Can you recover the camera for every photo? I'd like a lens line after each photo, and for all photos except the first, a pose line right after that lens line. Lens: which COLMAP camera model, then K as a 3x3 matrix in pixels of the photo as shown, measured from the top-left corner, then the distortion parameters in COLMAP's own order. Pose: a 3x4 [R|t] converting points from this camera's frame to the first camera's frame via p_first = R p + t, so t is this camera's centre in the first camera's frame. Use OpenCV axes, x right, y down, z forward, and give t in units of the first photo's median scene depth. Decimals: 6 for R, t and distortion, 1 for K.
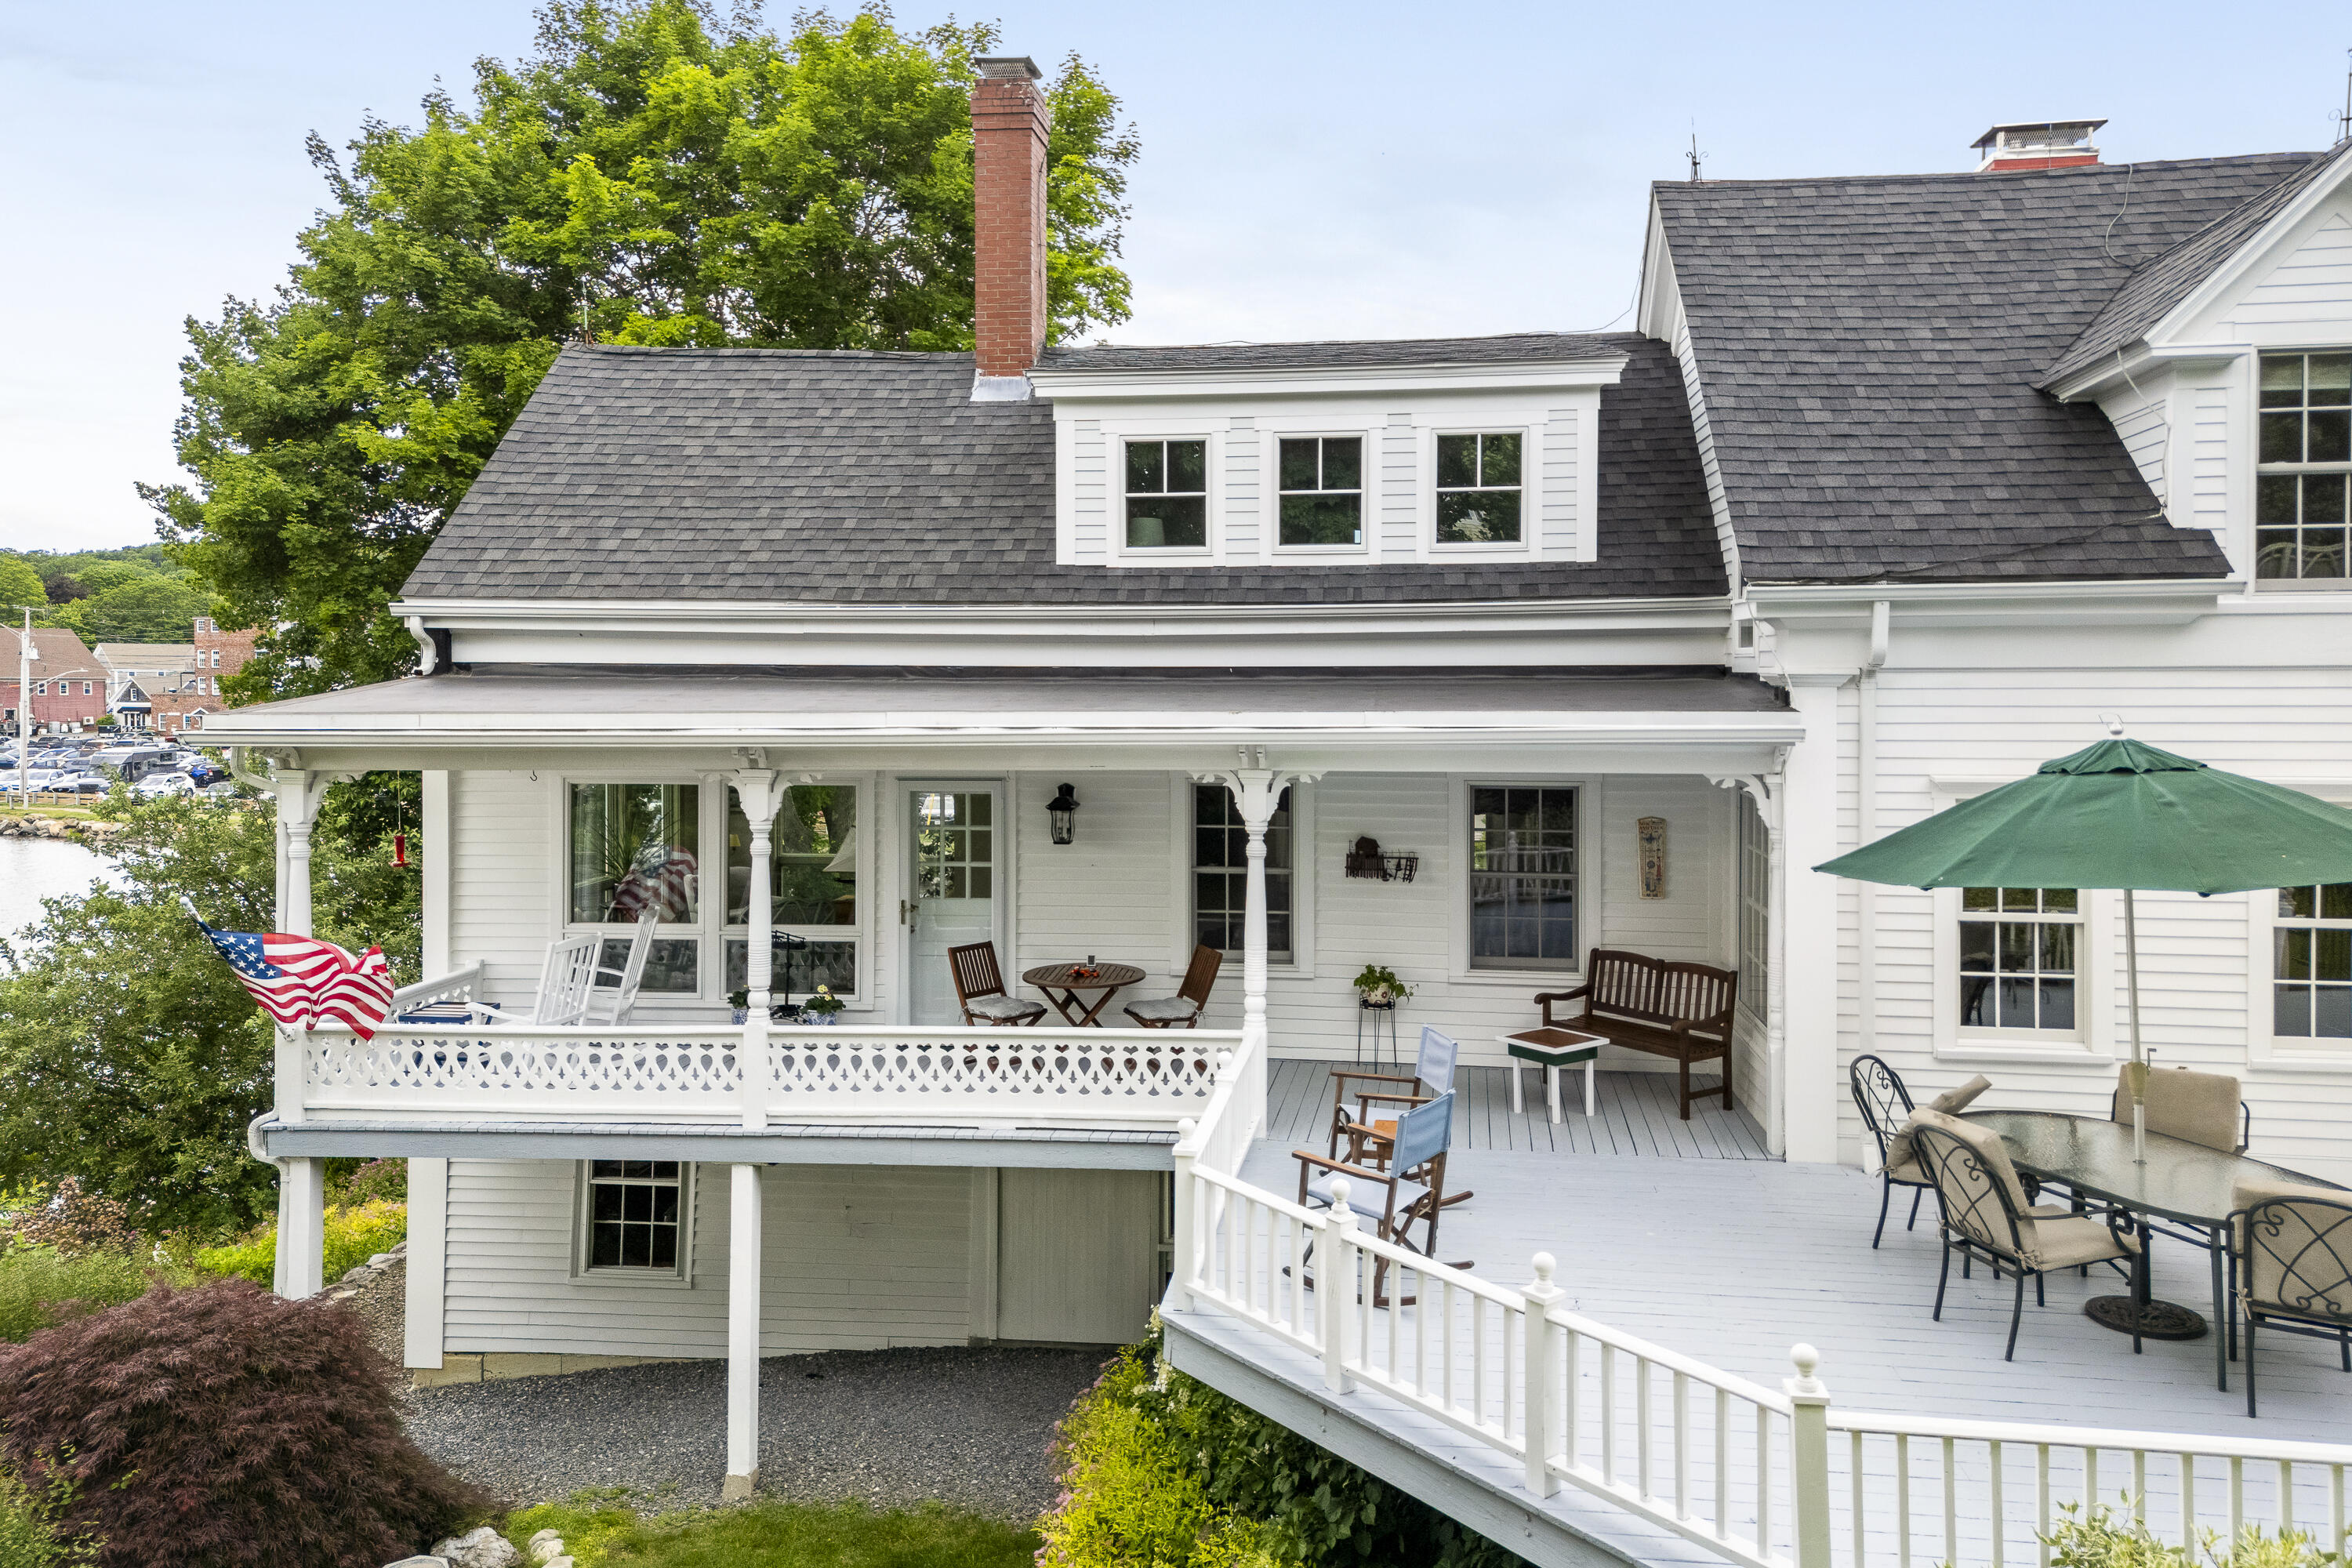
lens RADIAL K [[1586.9, 0, 1168.9], [0, 1586.9, 841.6], [0, 0, 1]] dist [0.058496, -0.002652]
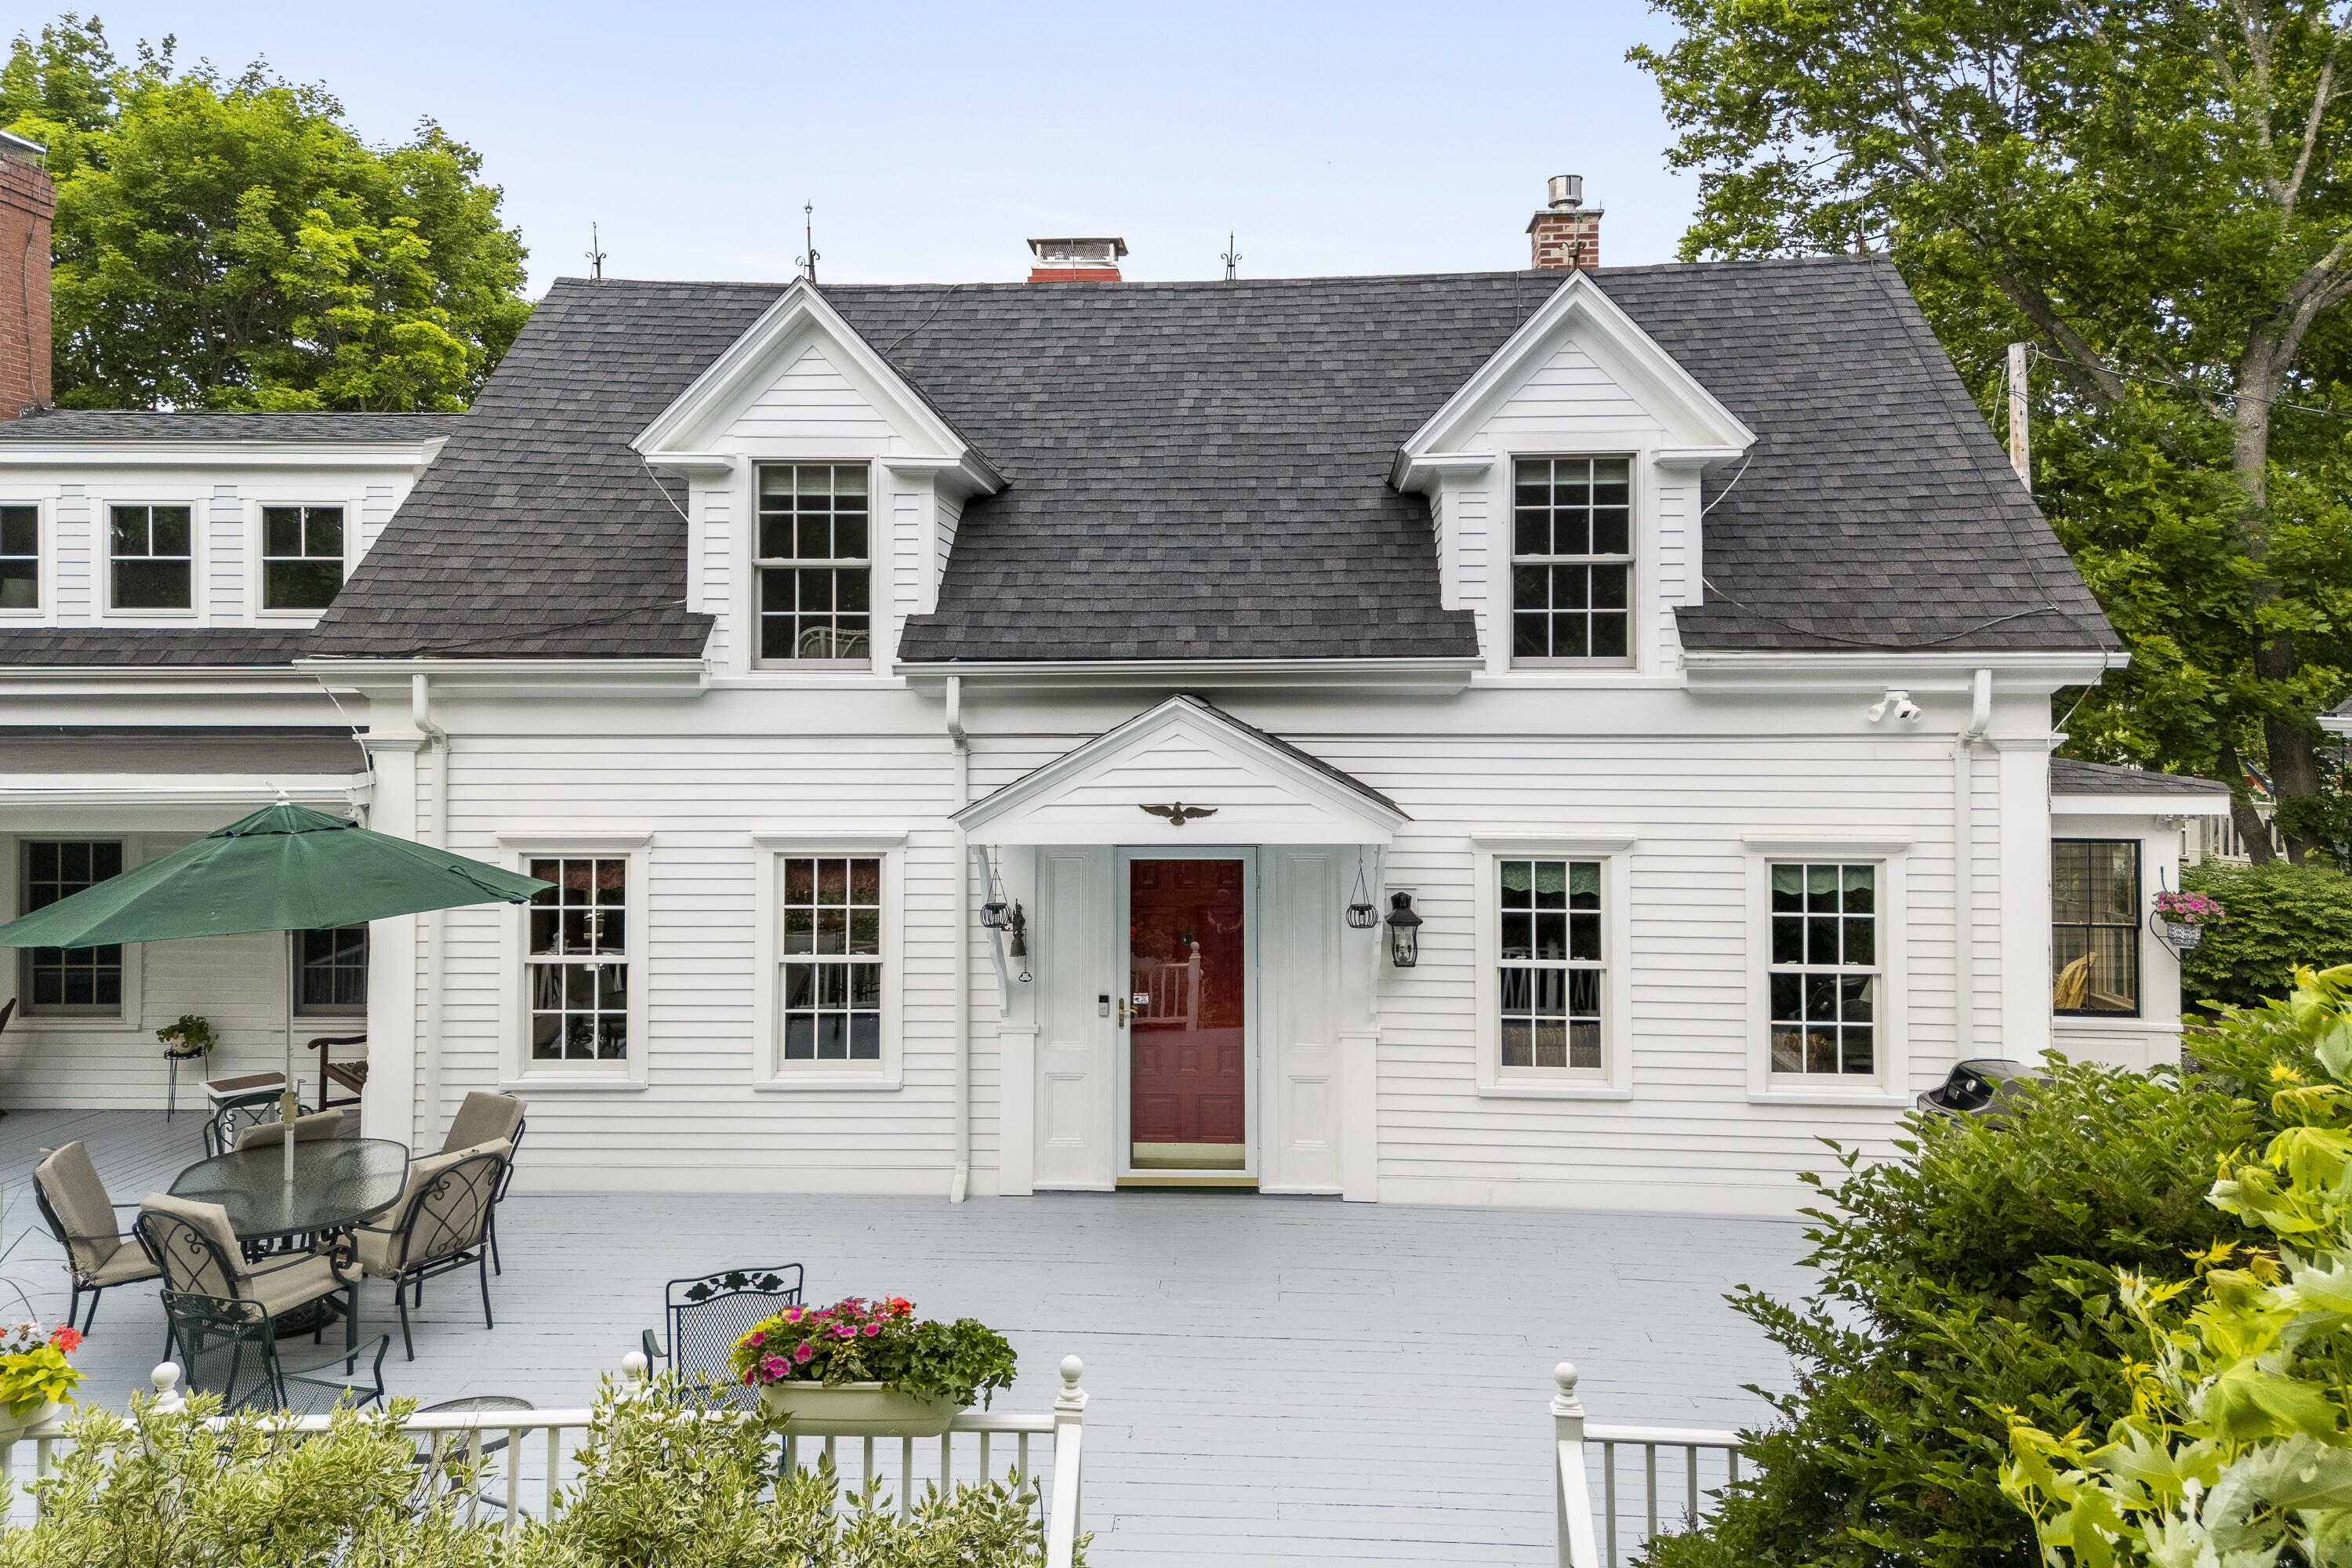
lens RADIAL K [[1541.4, 0, 1182.7], [0, 1541.4, 939.6], [0, 0, 1]] dist [0.048133, -0.001510]
pose [[0.997057, -0.005346, 0.076478, 0.582797], [0.003334, 0.999645, 0.026419, 0.003271], [-0.076592, -0.026087, 0.996721, -0.068951]]
